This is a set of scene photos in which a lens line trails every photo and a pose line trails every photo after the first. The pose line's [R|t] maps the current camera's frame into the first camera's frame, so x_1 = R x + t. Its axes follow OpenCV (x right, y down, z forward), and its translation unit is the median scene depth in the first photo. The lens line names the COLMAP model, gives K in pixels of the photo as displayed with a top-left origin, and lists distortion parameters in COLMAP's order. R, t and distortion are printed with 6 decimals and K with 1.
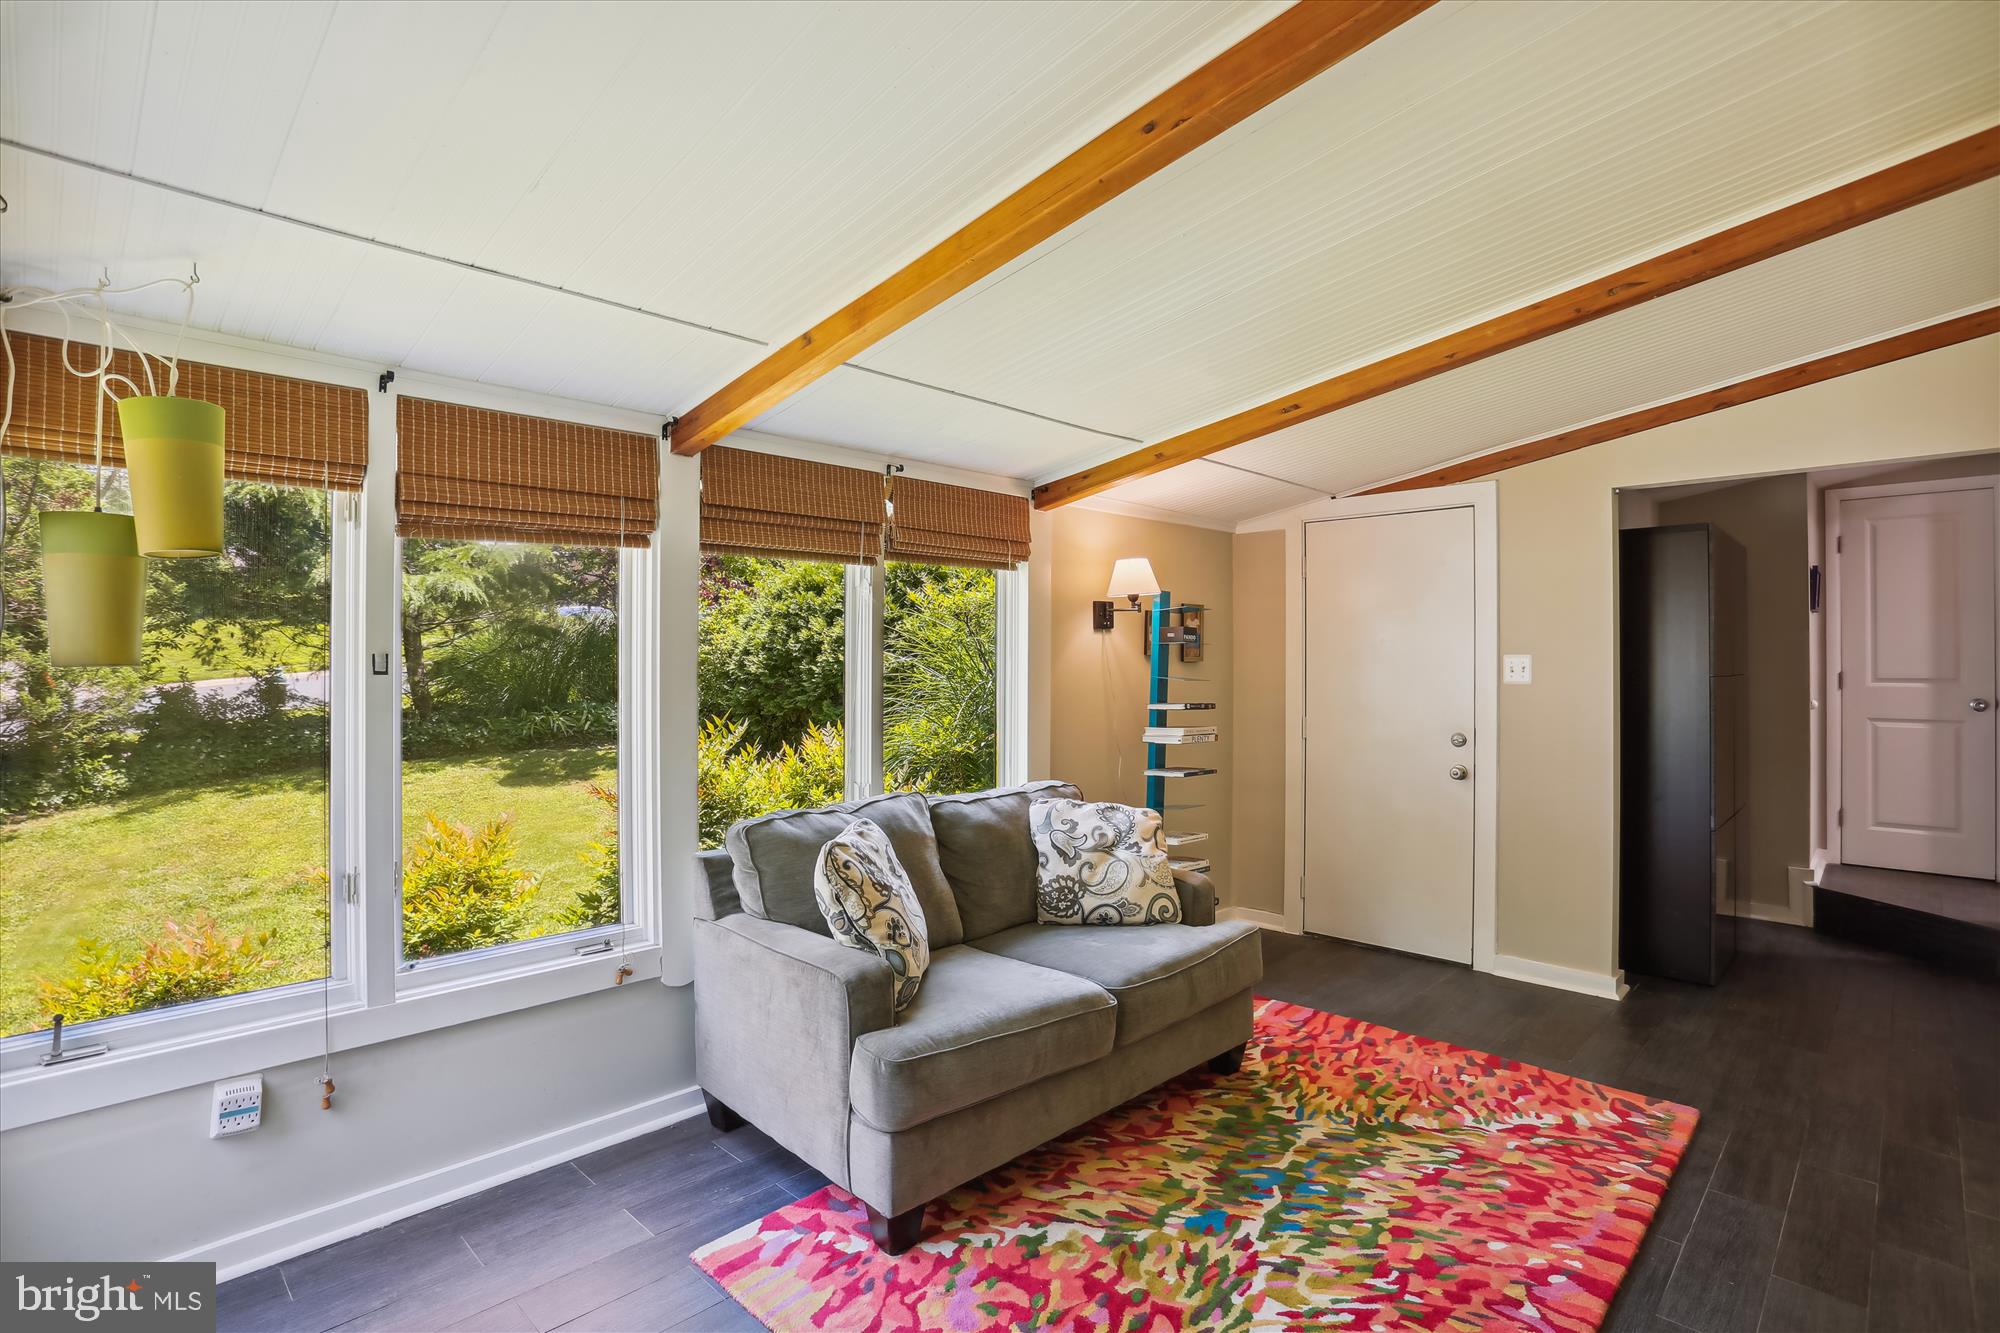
lens RADIAL K [[982.8, 0, 999.0], [0, 982.8, 646.5], [0, 0, 1]] dist [-0.077675, 0.032361]
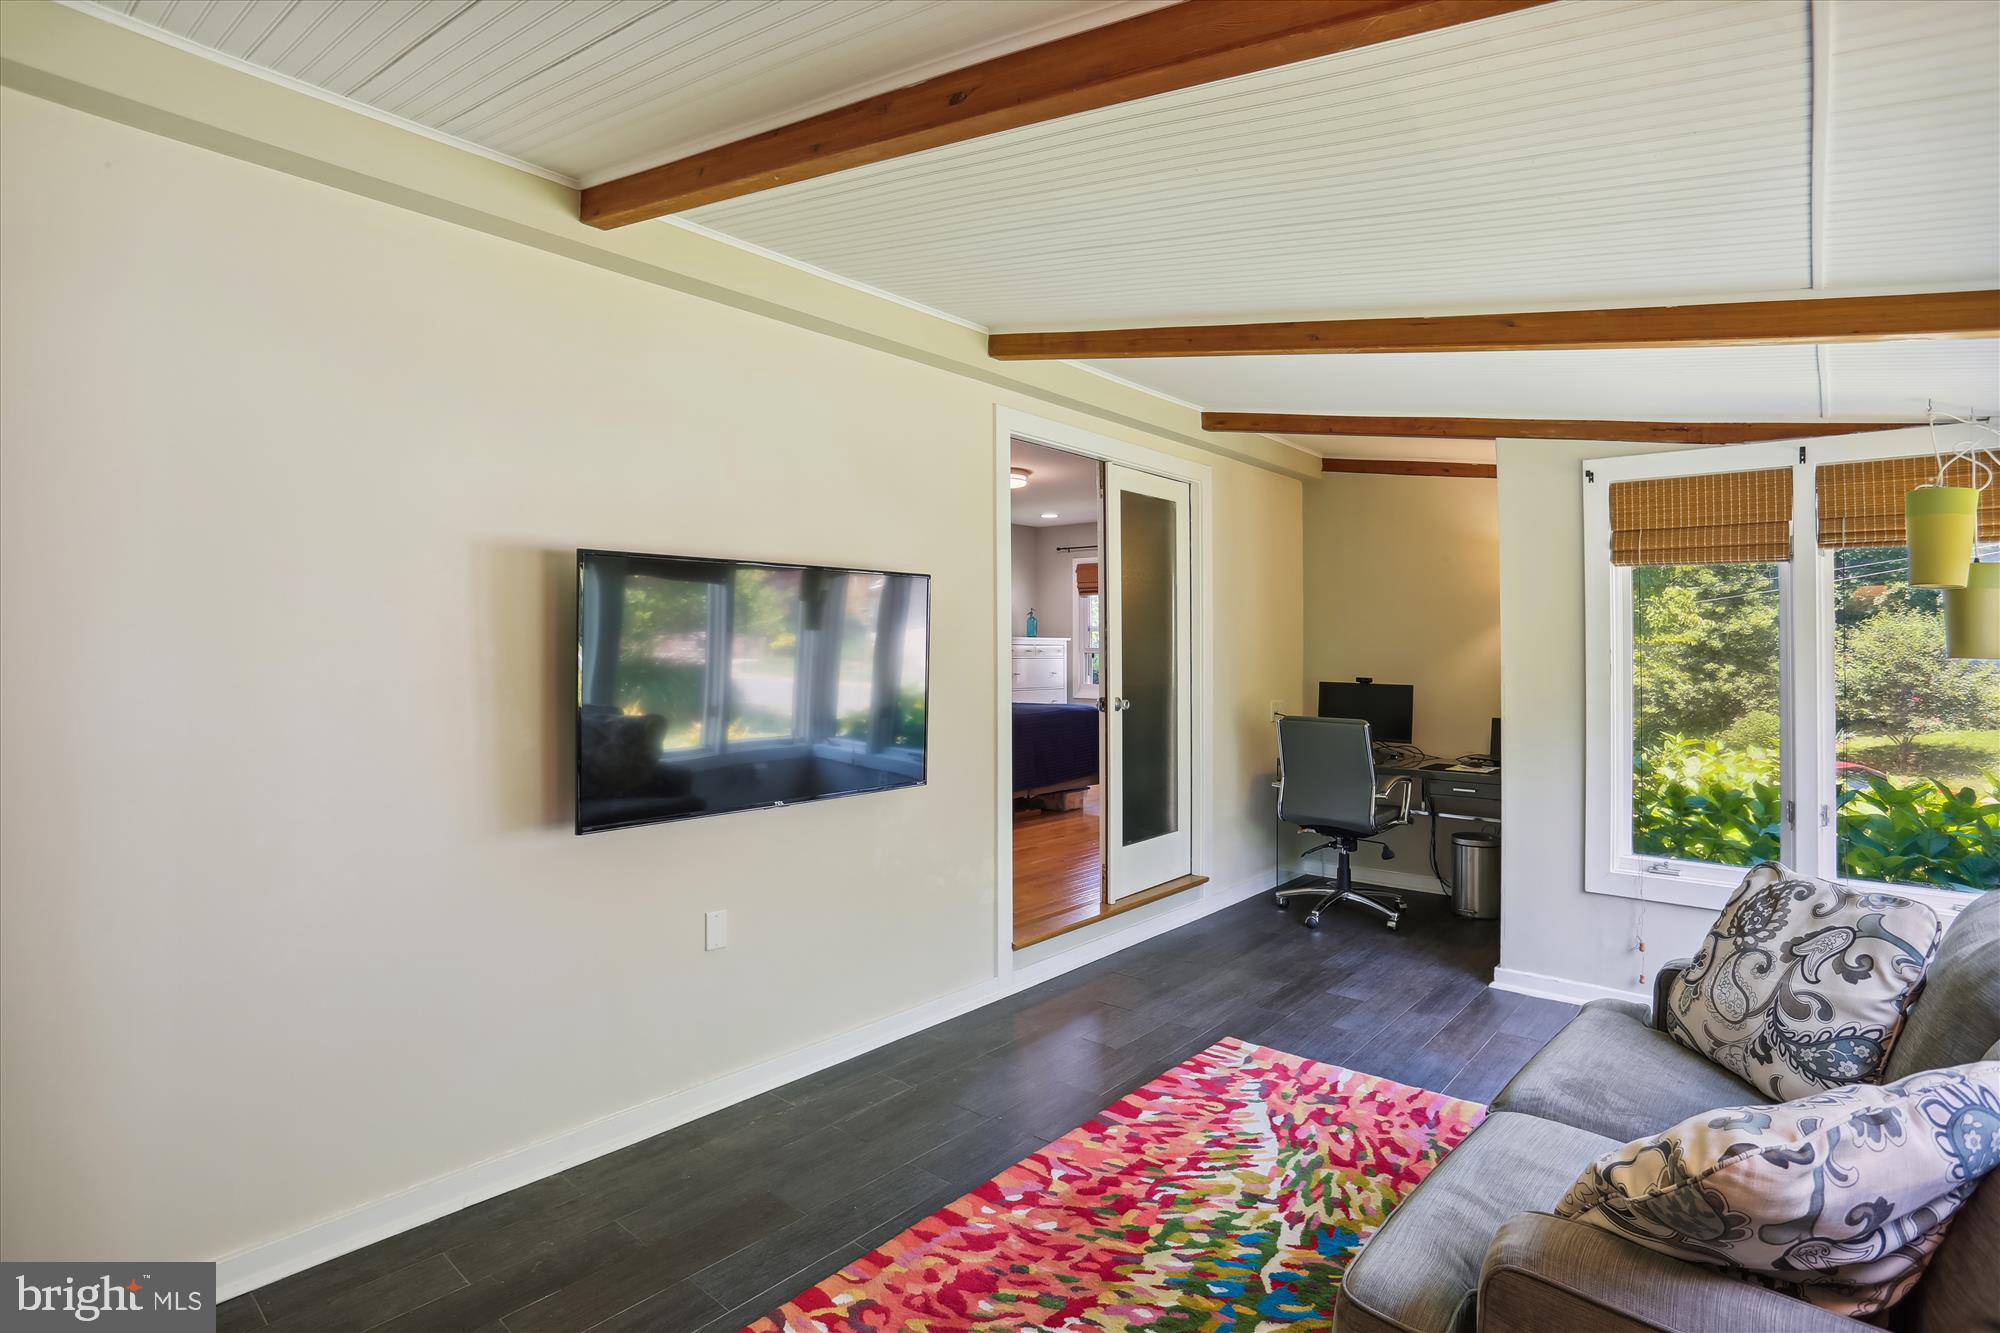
lens RADIAL K [[982.8, 0, 999.0], [0, 982.8, 646.5], [0, 0, 1]] dist [-0.077675, 0.032361]
pose [[-0.998528, -0.004462, -0.054054, 0.638751], [-0.003831, 0.999924, -0.011759, 0.023051], [0.054103, -0.011535, -0.998469, 2.038501]]
